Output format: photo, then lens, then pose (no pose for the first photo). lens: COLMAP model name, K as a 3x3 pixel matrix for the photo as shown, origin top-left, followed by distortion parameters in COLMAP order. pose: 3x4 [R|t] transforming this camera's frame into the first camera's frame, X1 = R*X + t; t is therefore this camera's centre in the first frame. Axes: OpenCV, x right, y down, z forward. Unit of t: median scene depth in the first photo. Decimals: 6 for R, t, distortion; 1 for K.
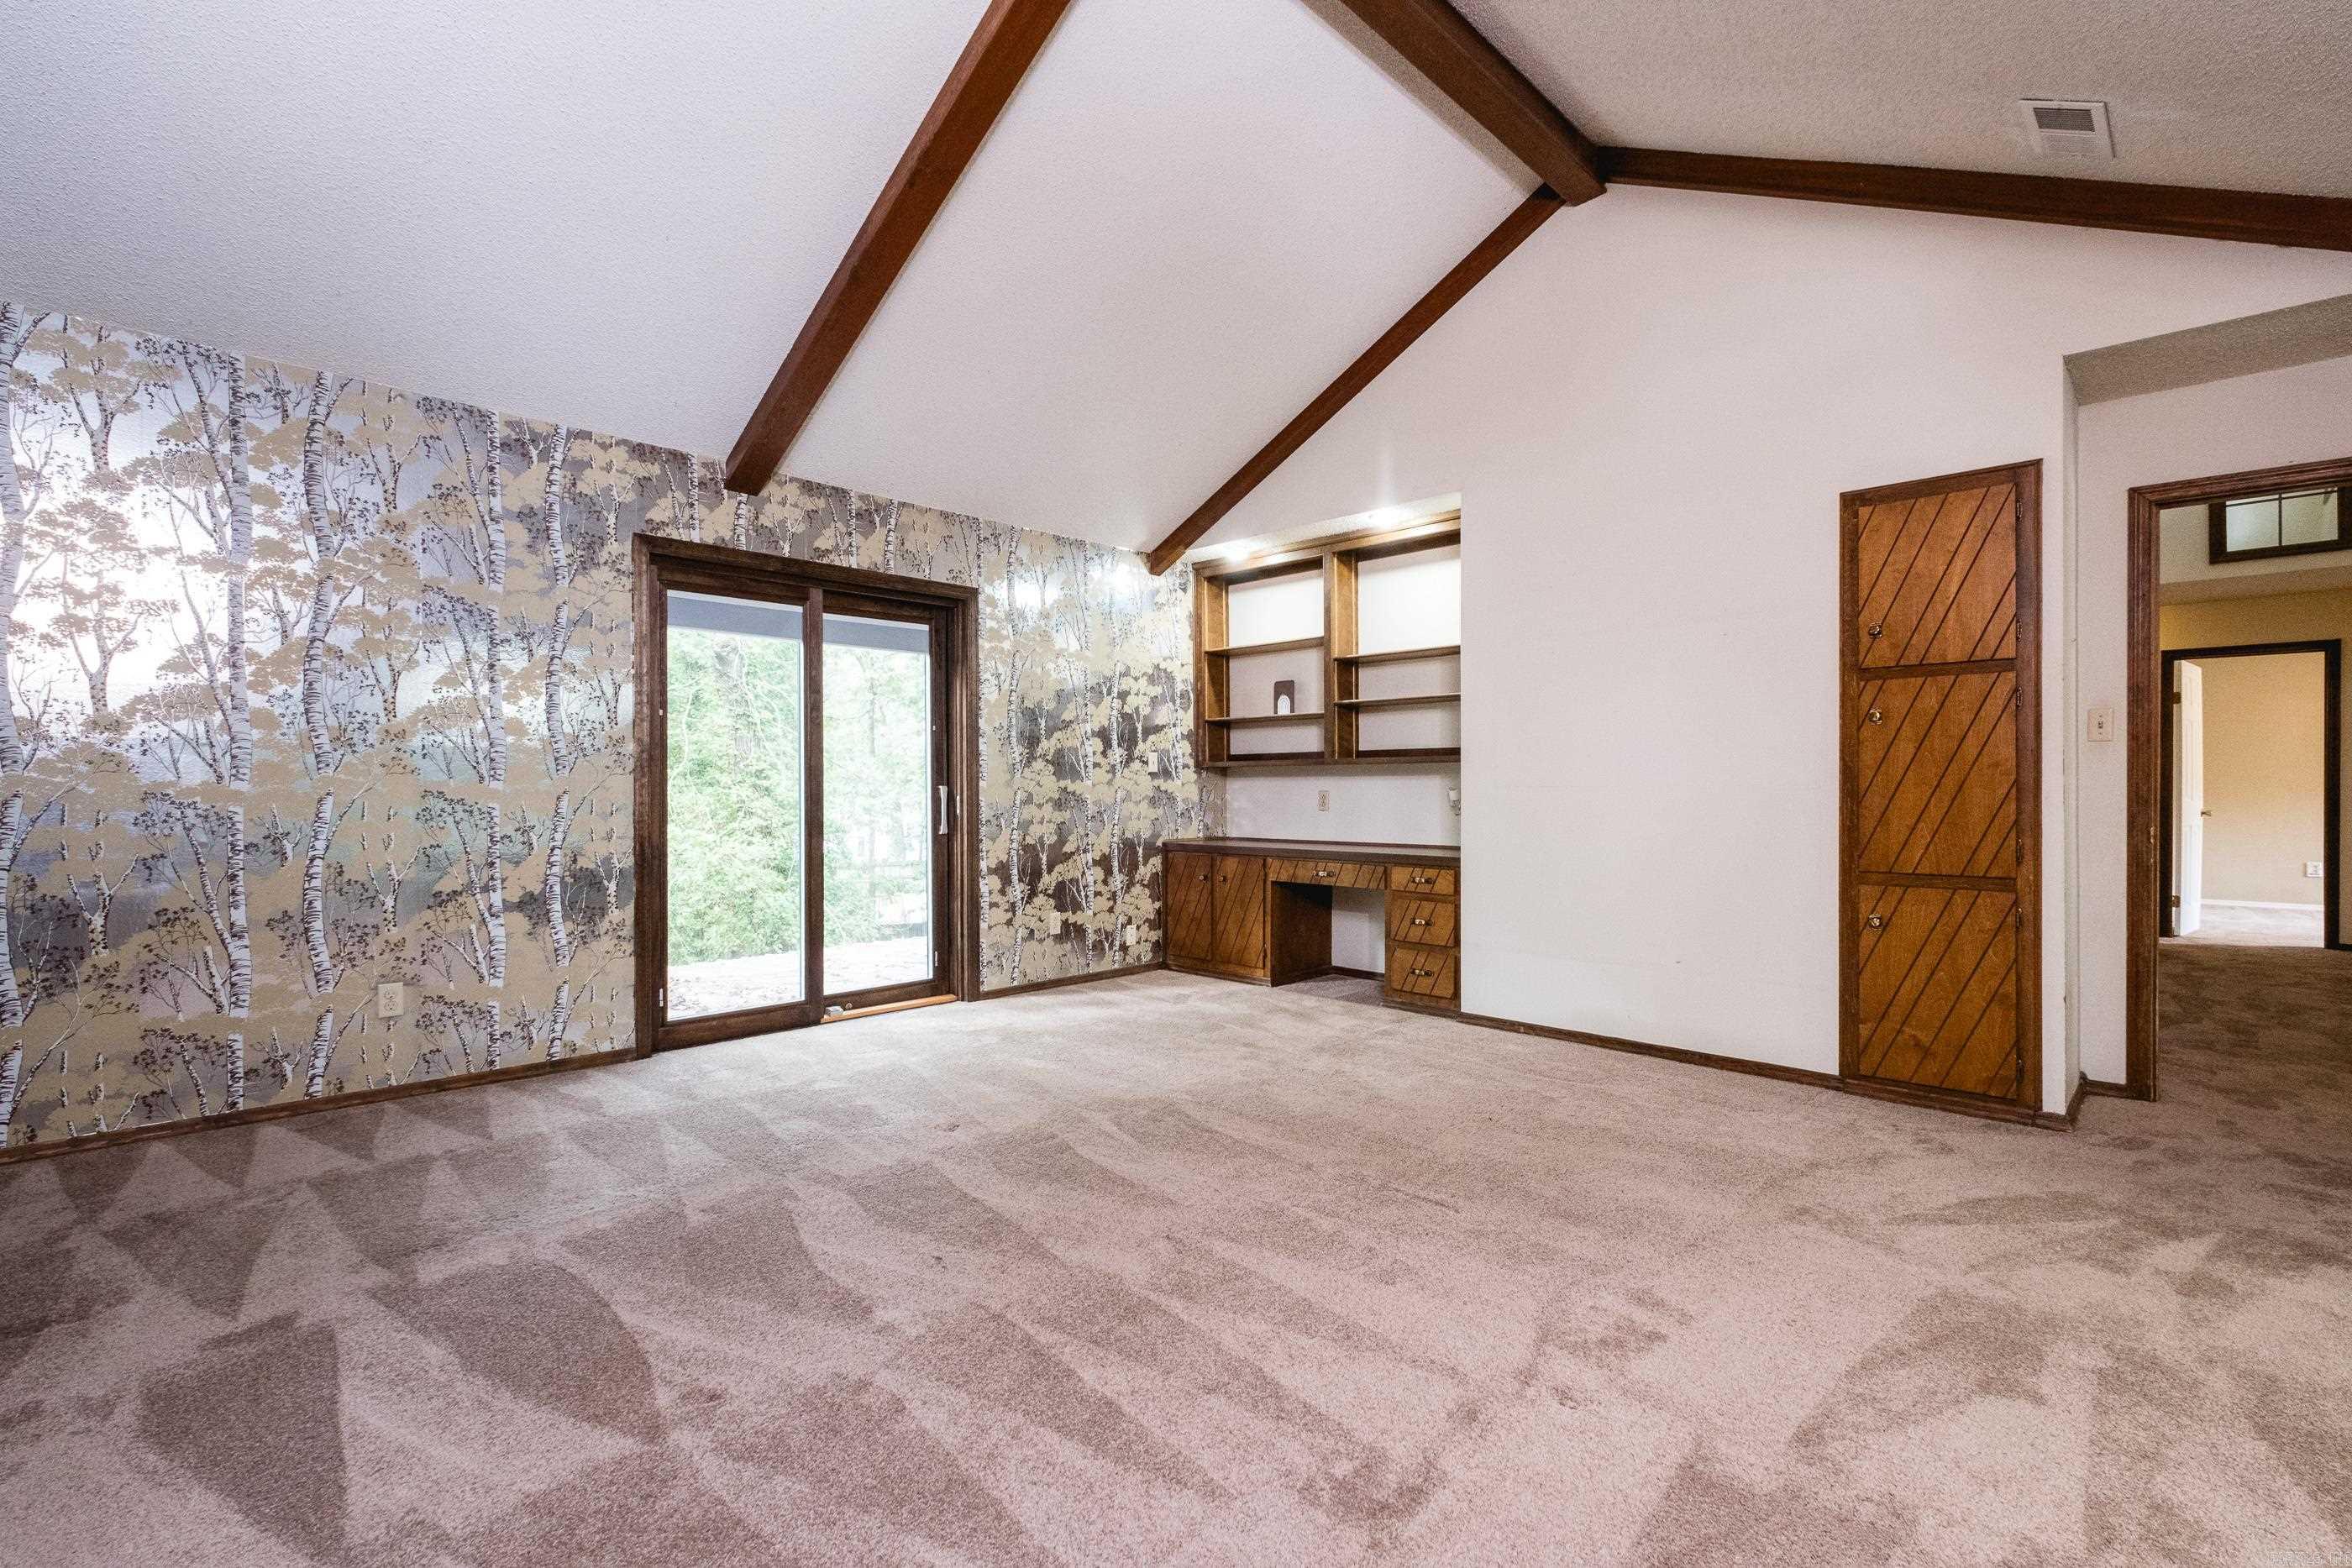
lens RADIAL K [[1031.5, 0, 1176.5], [0, 1031.5, 784.0], [0, 0, 1]] dist [-0.004346, -0.000132]
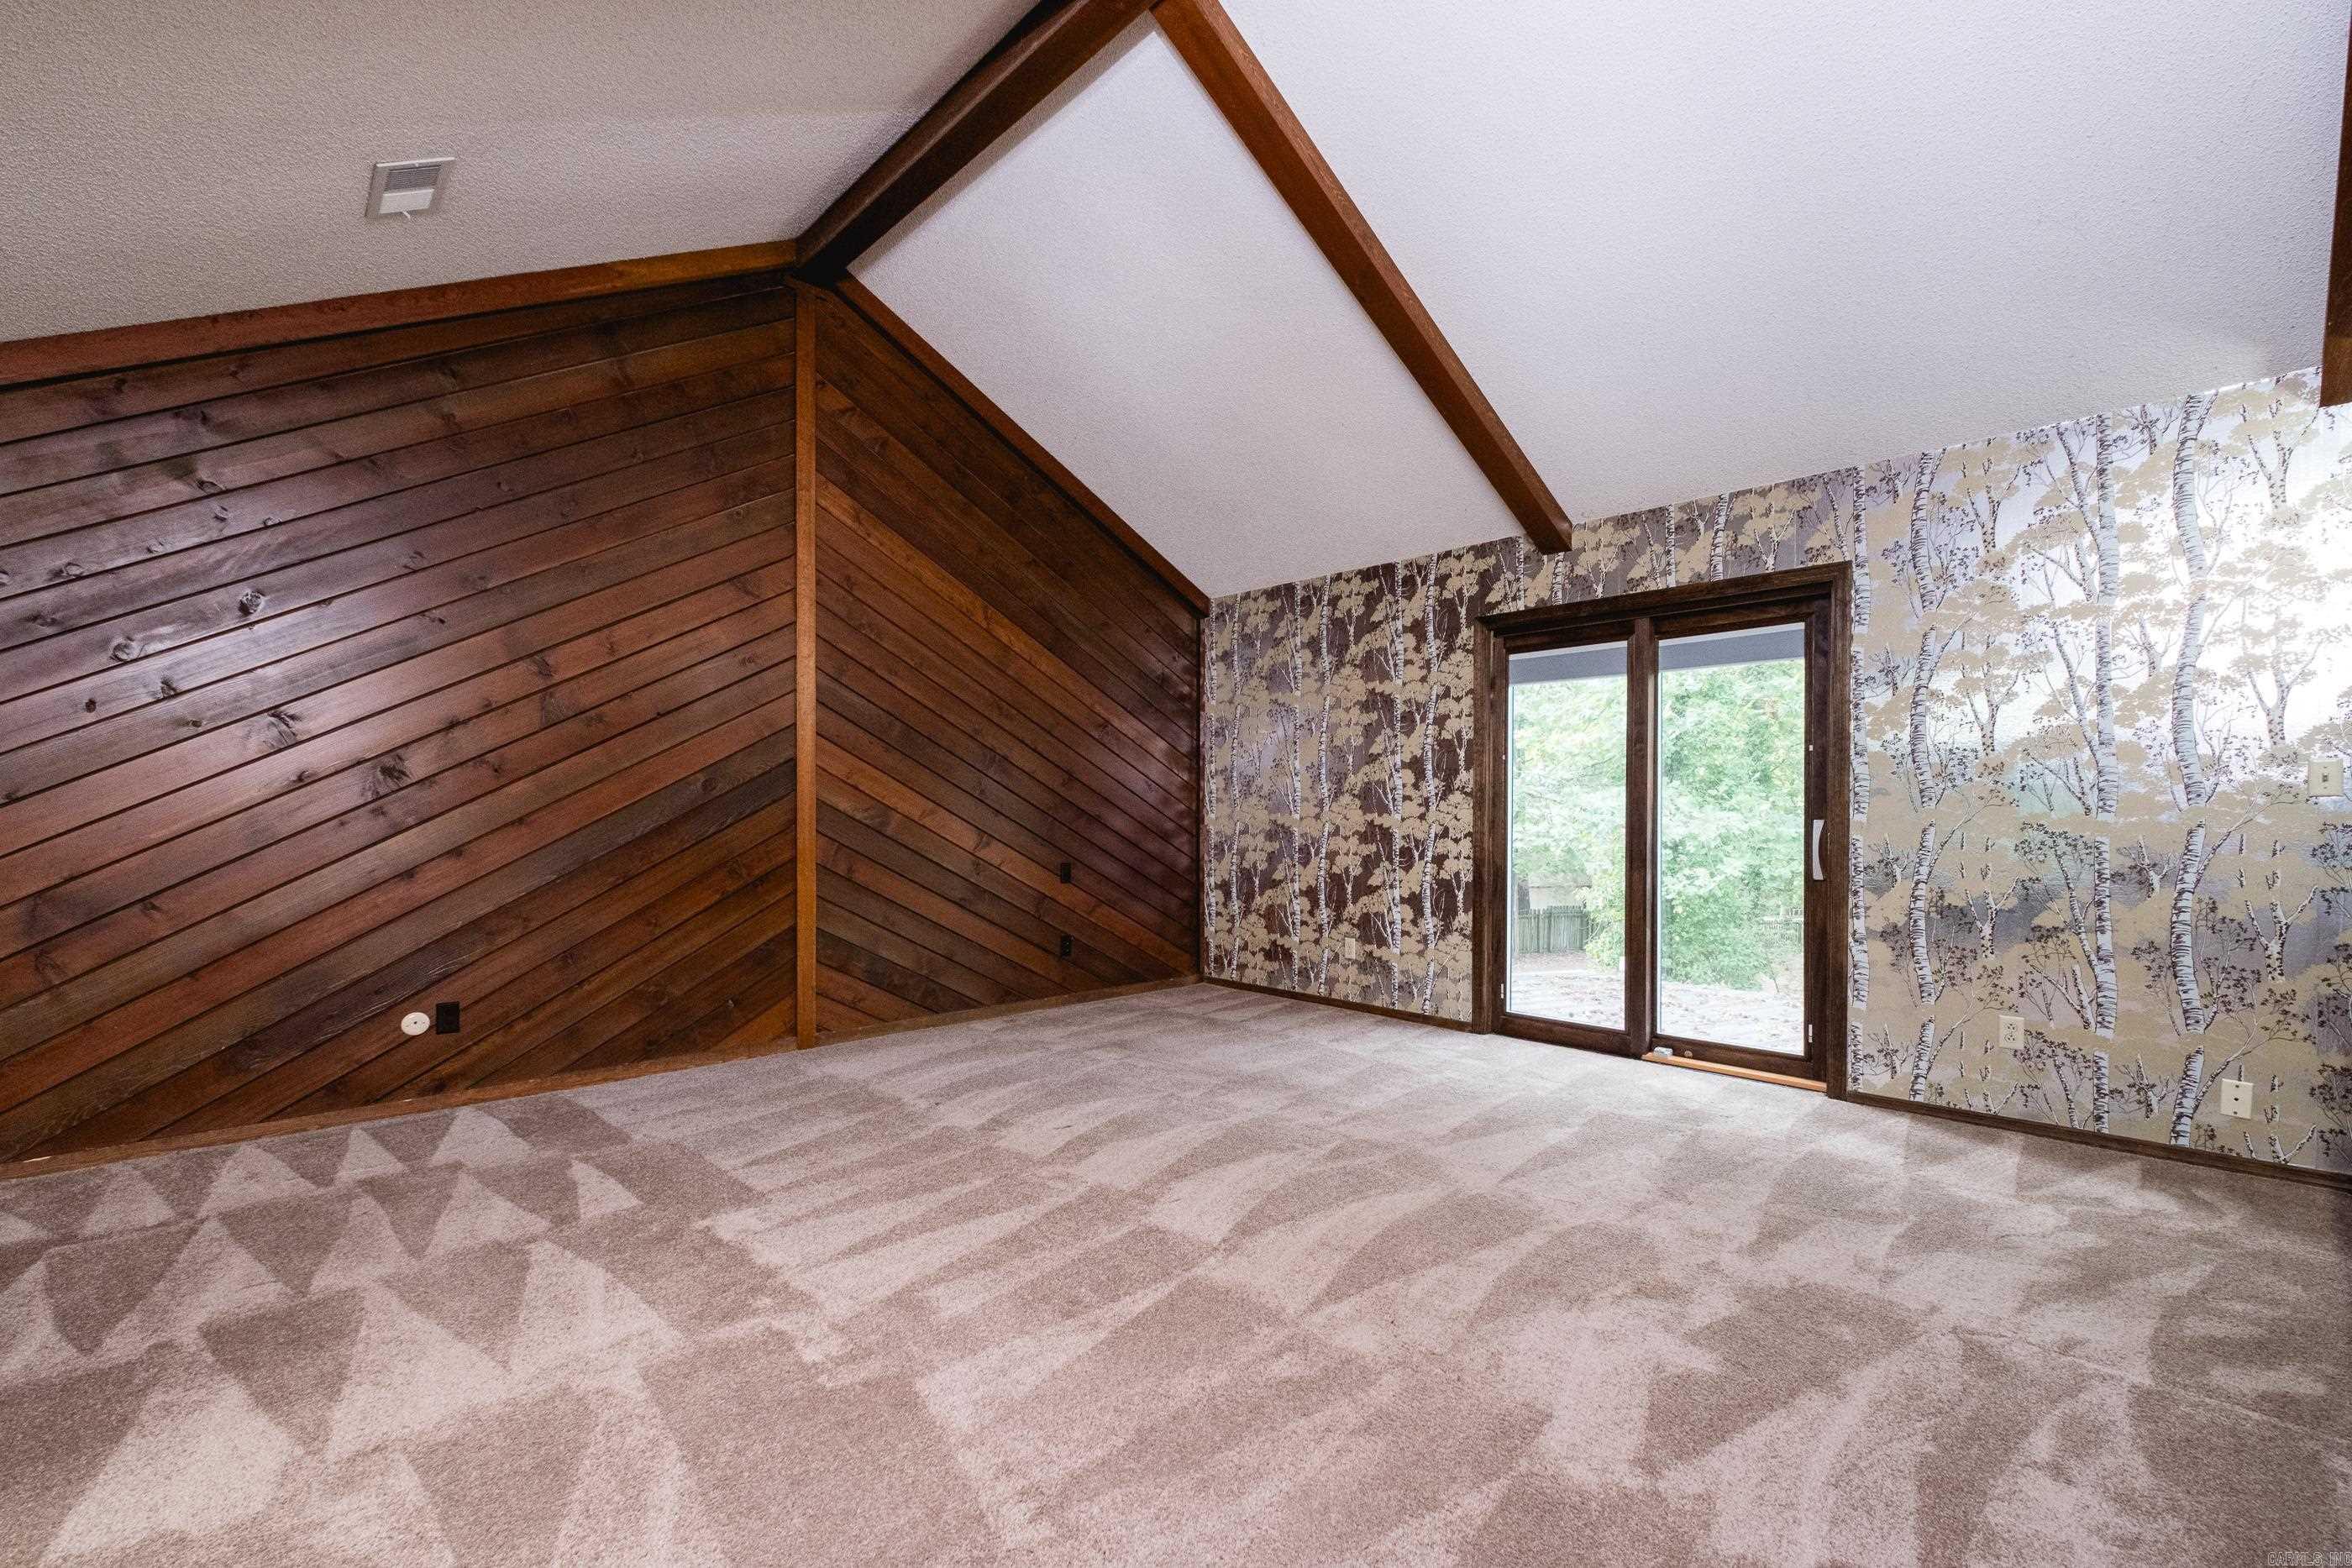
lens RADIAL K [[1010.4, 0, 1257.6], [0, 1010.4, 827.0], [0, 0, 1]] dist [0.013755, -0.000122]
pose [[0.017450, 0.012747, -0.999766, 0.354811], [-0.001323, 0.999918, 0.012726, -0.001189], [0.999847, 0.001101, 0.017466, 0.353363]]
